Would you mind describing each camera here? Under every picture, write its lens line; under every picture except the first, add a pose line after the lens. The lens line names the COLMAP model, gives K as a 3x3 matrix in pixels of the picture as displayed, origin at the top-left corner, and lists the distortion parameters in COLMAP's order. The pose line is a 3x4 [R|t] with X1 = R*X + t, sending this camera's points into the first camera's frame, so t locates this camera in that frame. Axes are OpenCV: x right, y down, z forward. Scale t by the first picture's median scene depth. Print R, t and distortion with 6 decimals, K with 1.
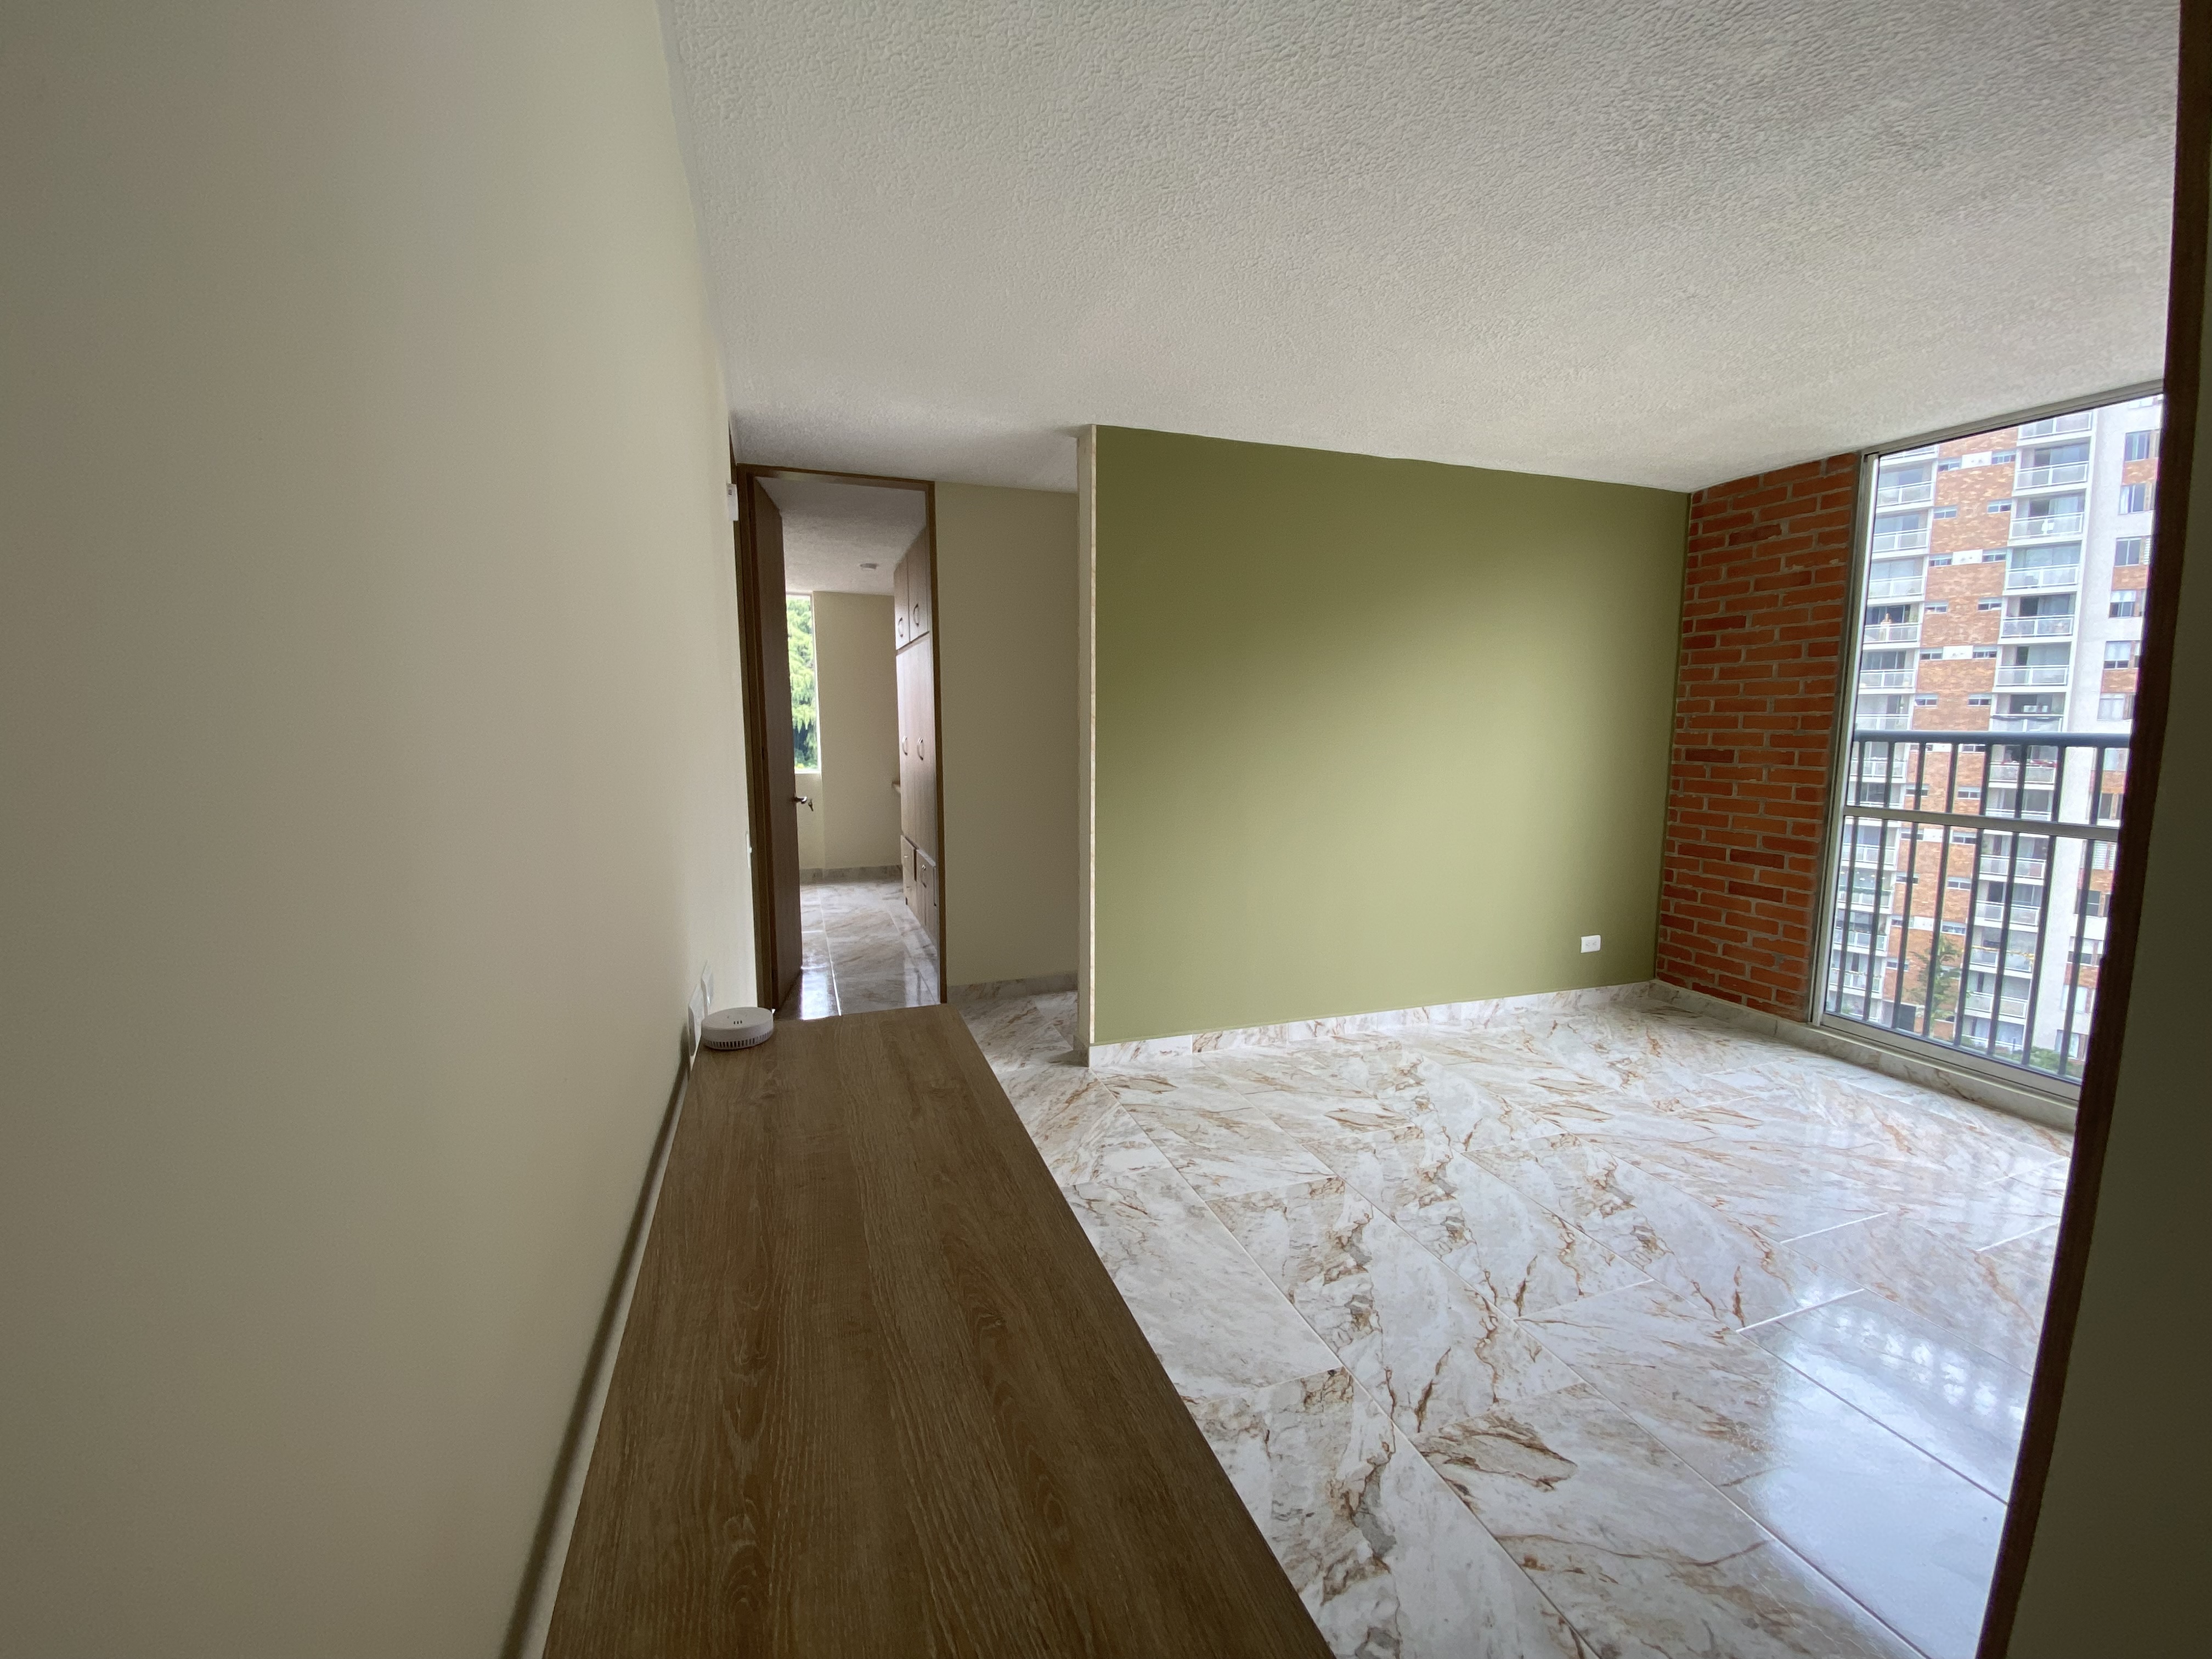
lens RADIAL K [[880.5, 0, 1107.5], [0, 880.5, 821.0], [0, 0, 1]] dist [-0.010911, -0.000562]
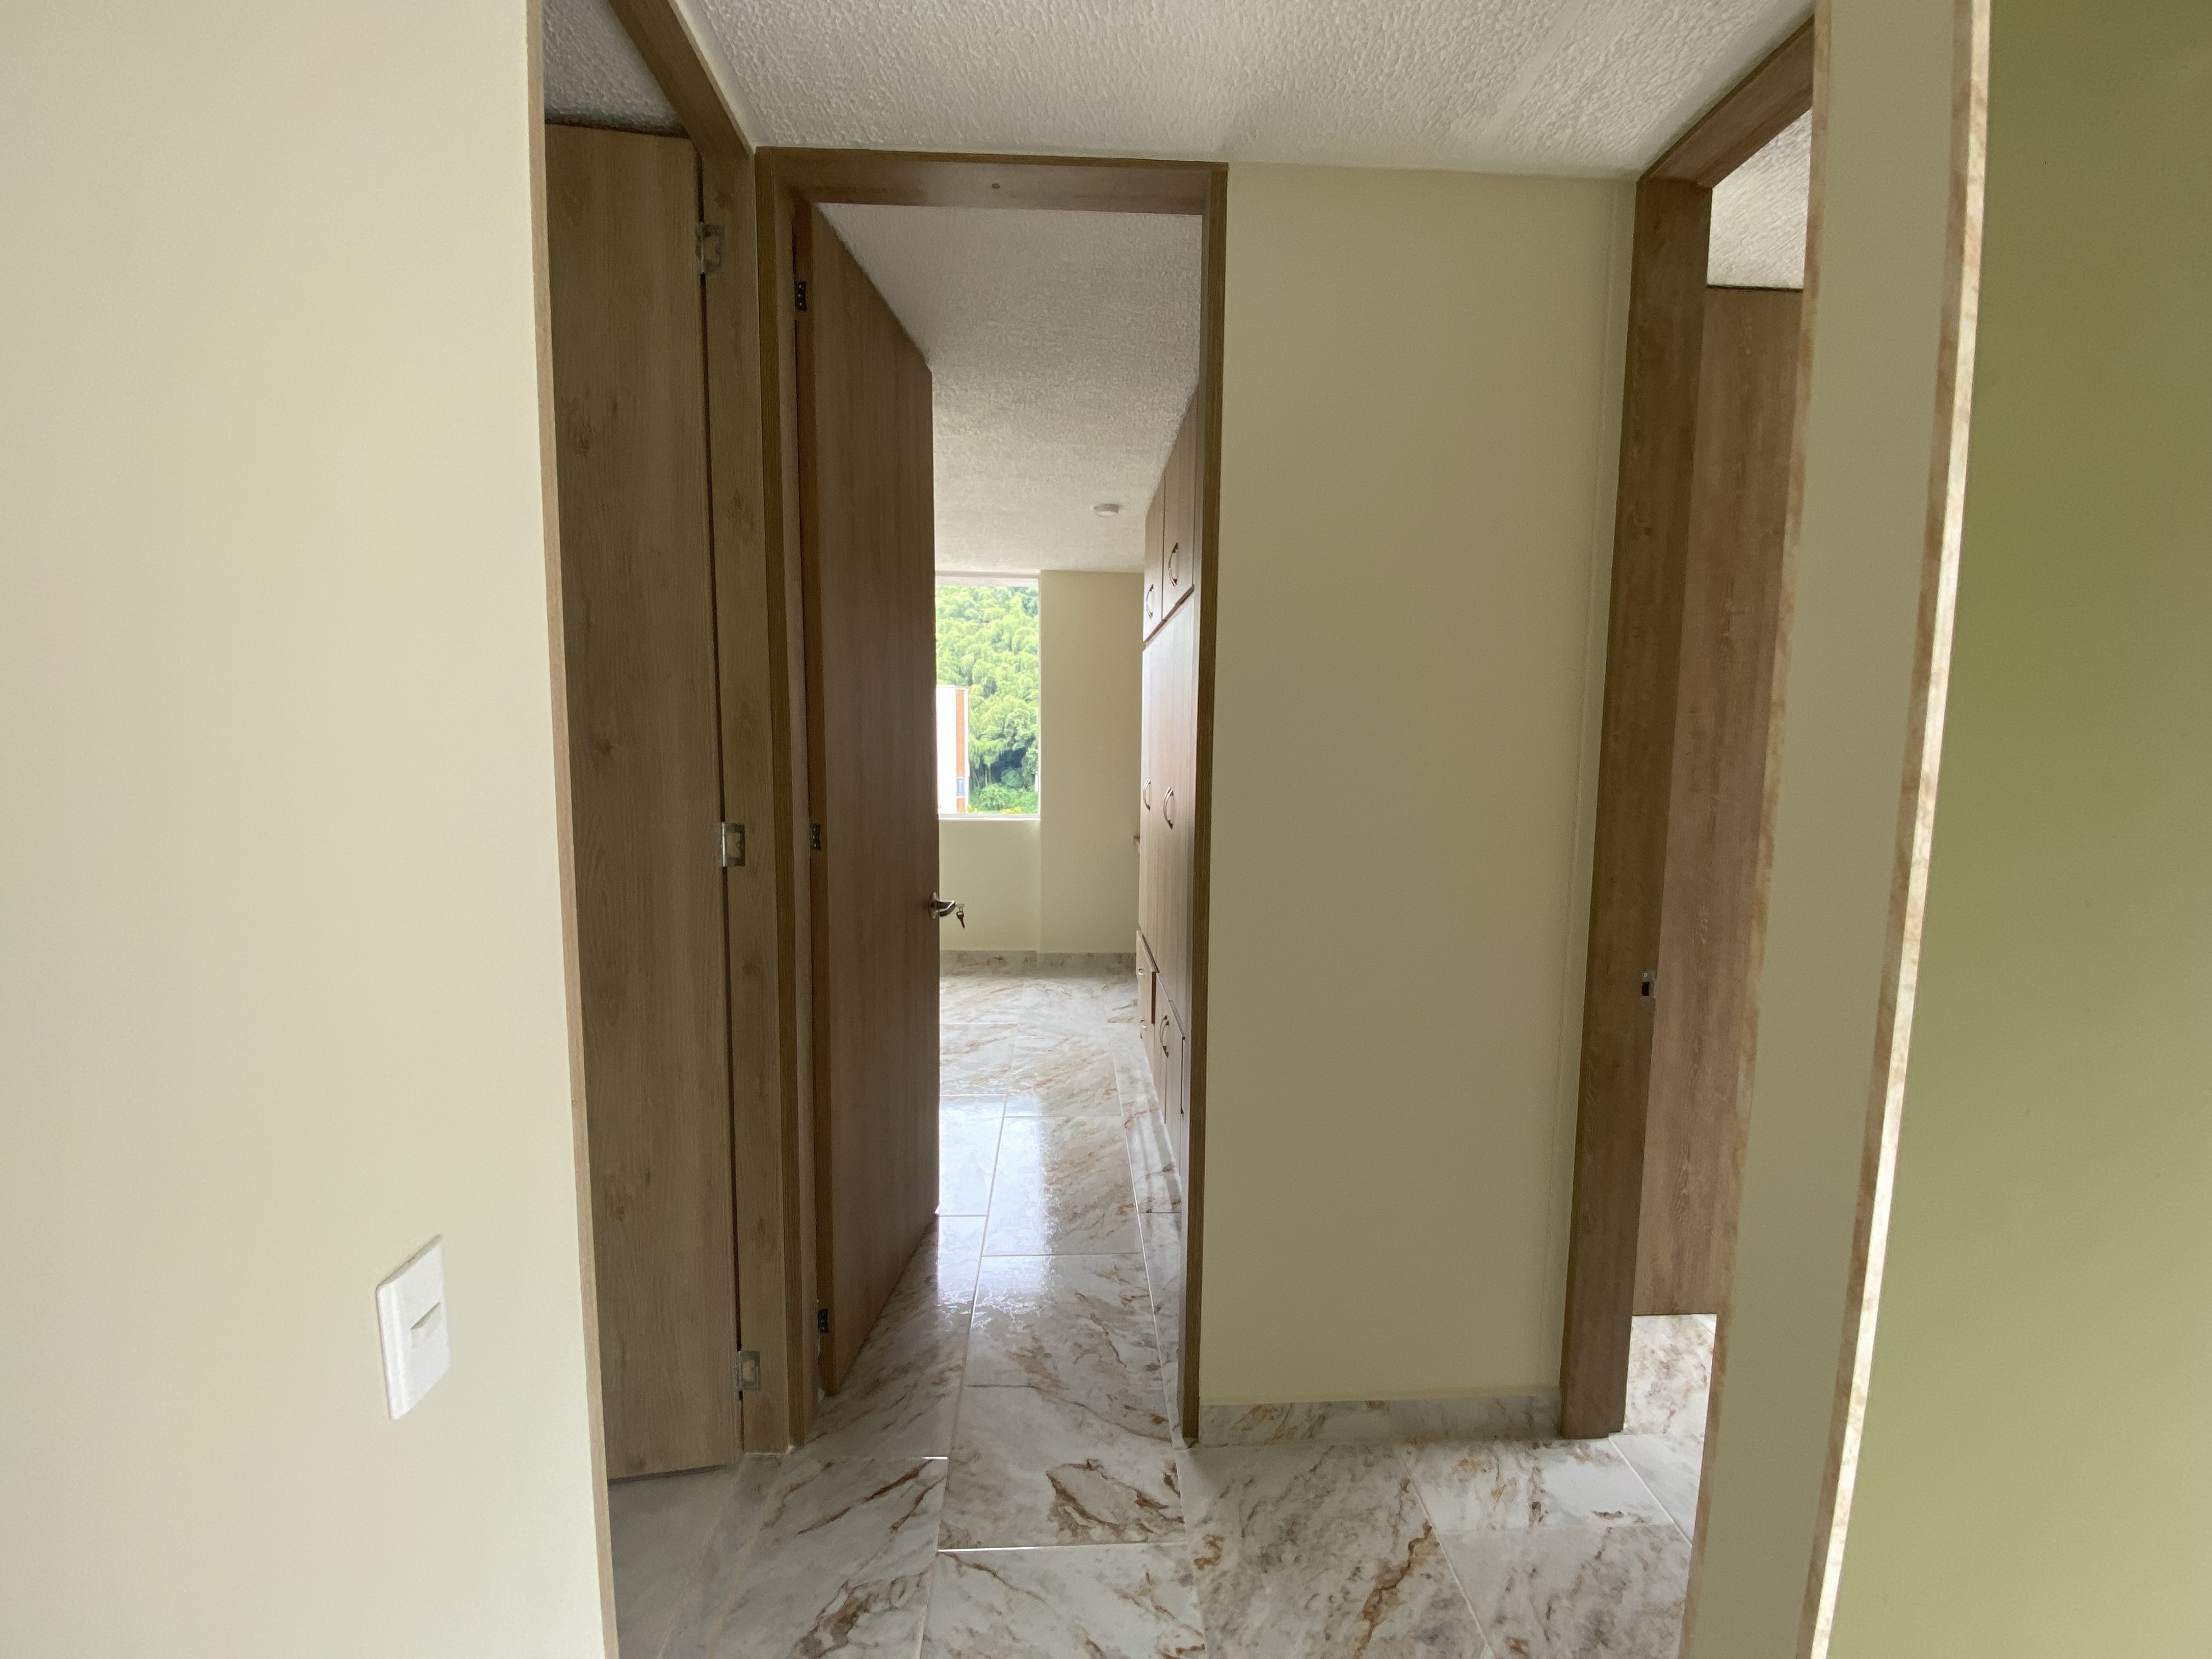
lens RADIAL K [[880.5, 0, 1107.5], [0, 880.5, 821.0], [0, 0, 1]] dist [-0.010911, -0.000562]
pose [[0.957764, 0.040329, -0.284713, -0.094993], [-0.045678, 0.998882, -0.012170, -0.066771], [0.283904, 0.024661, 0.958536, 0.468513]]
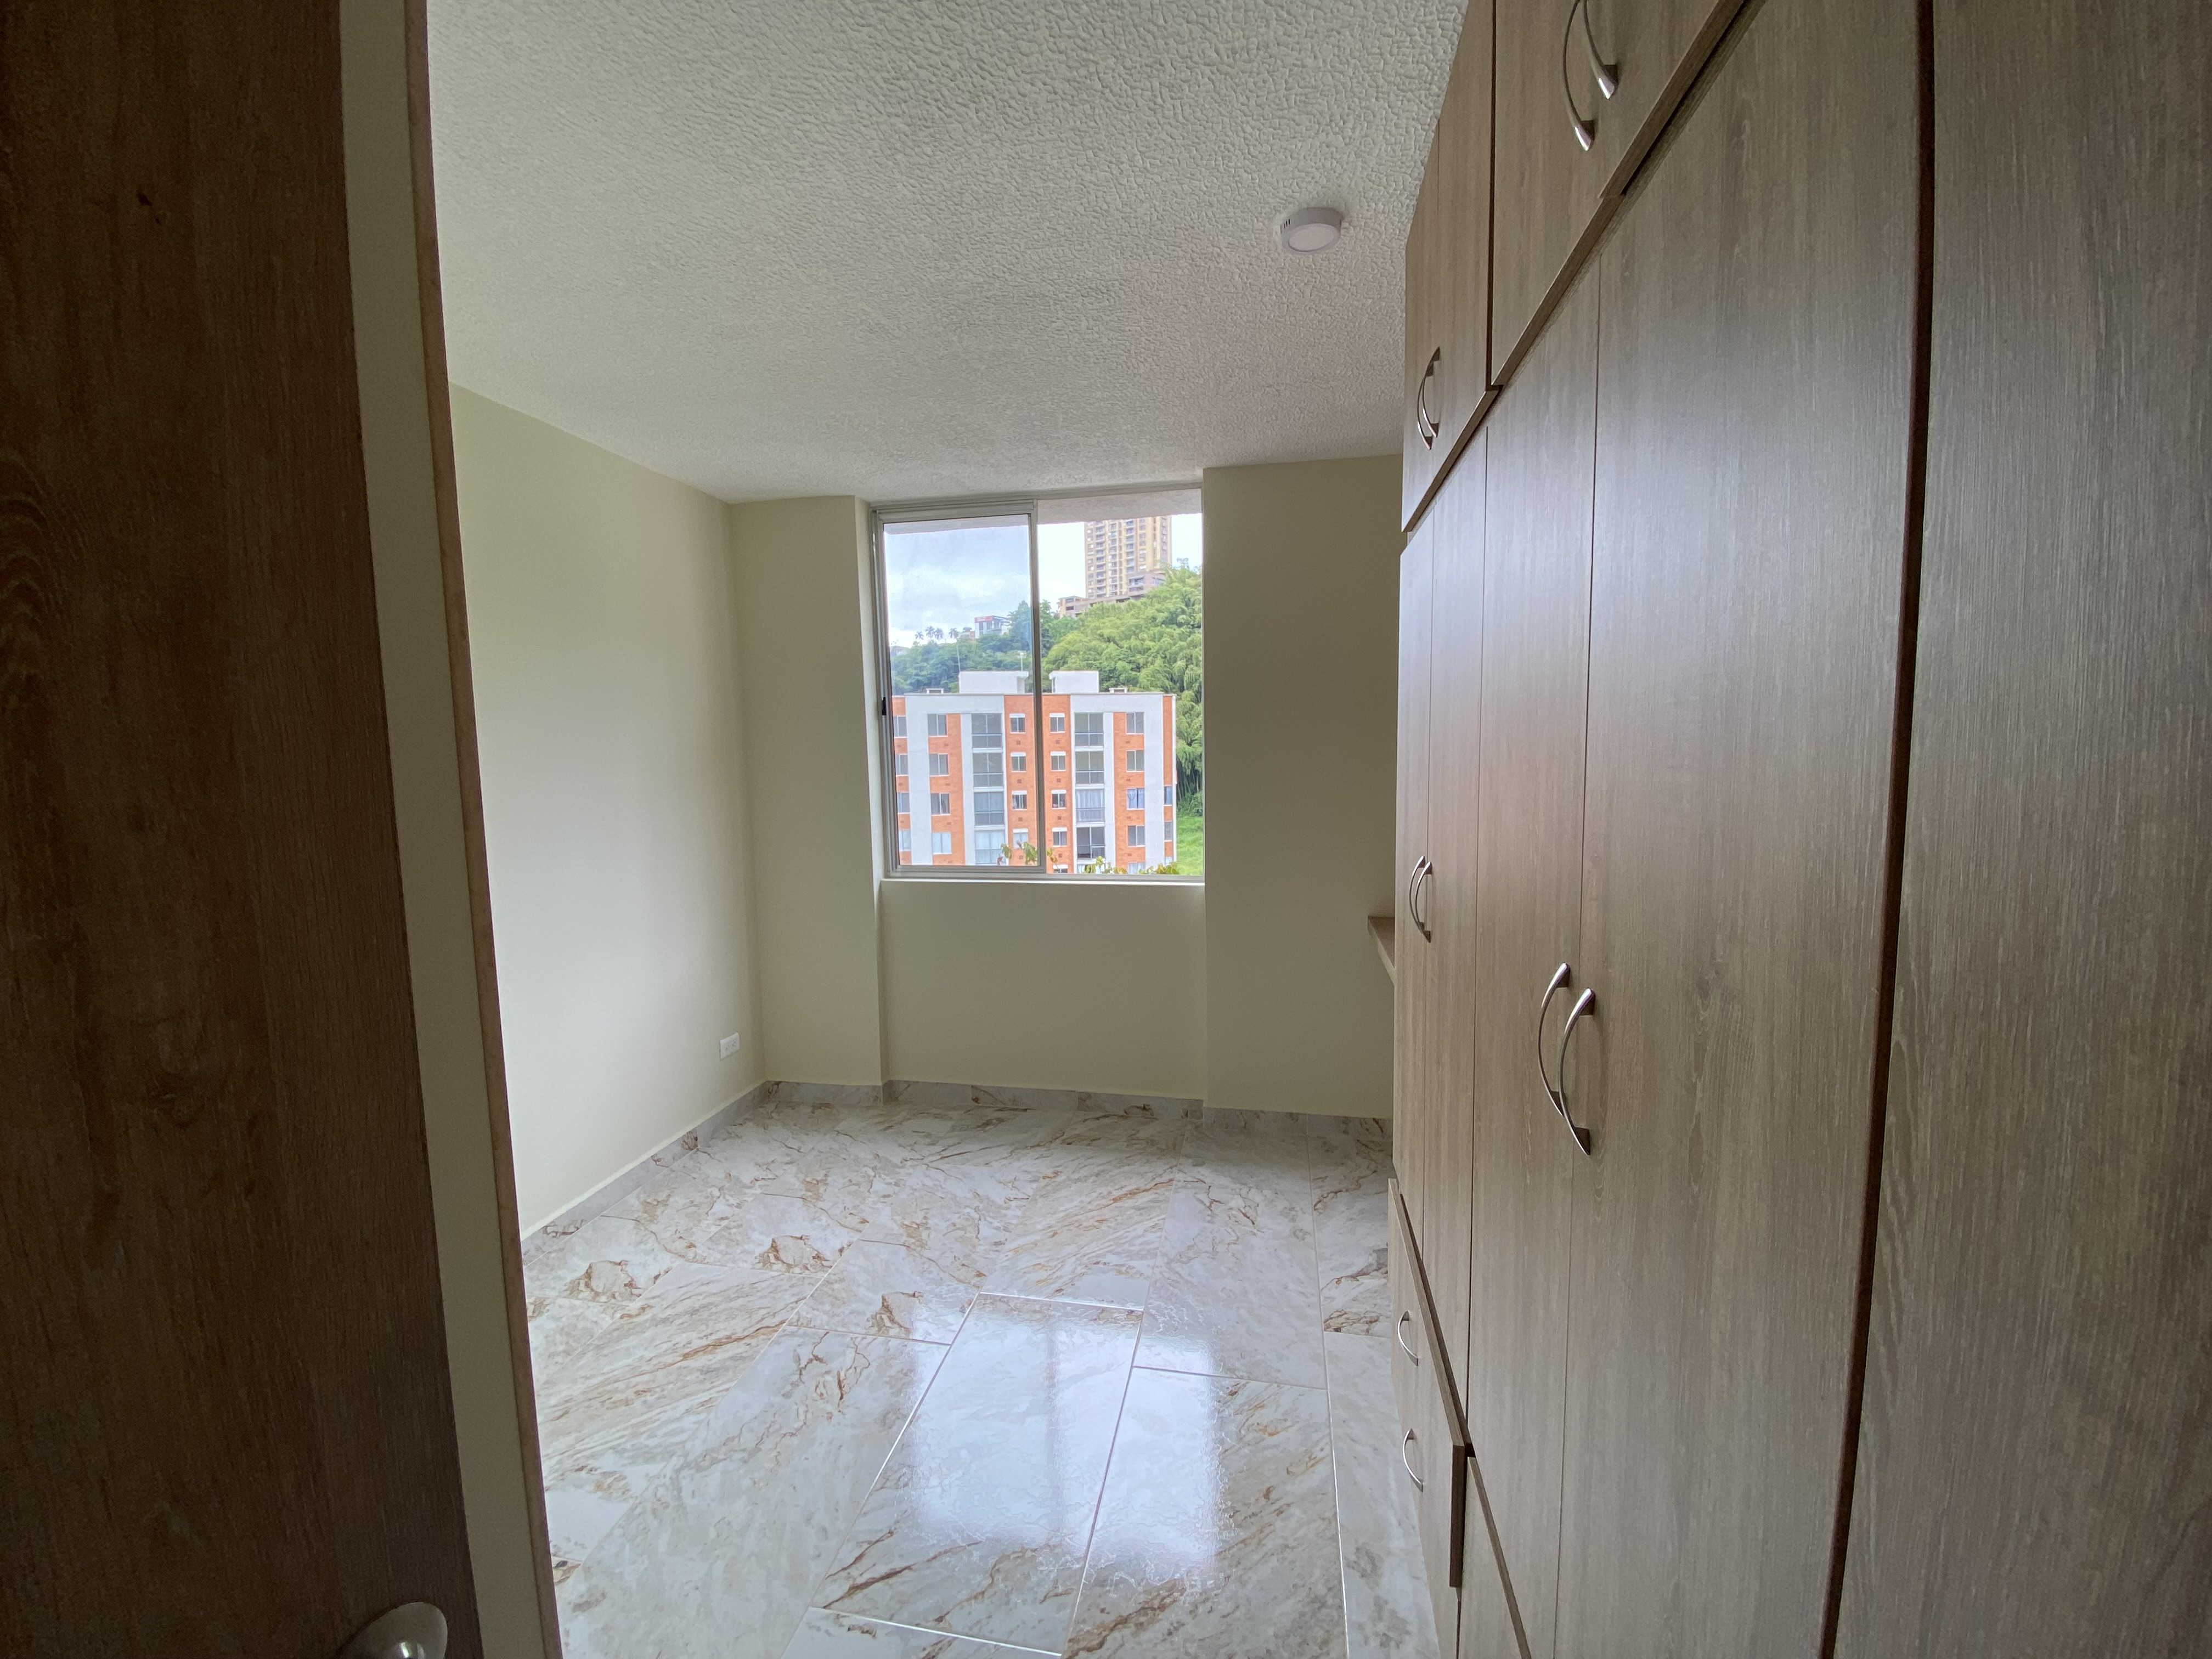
lens RADIAL K [[880.5, 0, 1107.5], [0, 880.5, 821.0], [0, 0, 1]] dist [-0.010911, -0.000562]
pose [[0.861515, 0.033832, -0.506605, -0.215241], [-0.043864, 0.999006, -0.007878, -0.115046], [0.505835, 0.029009, 0.862143, 0.872147]]
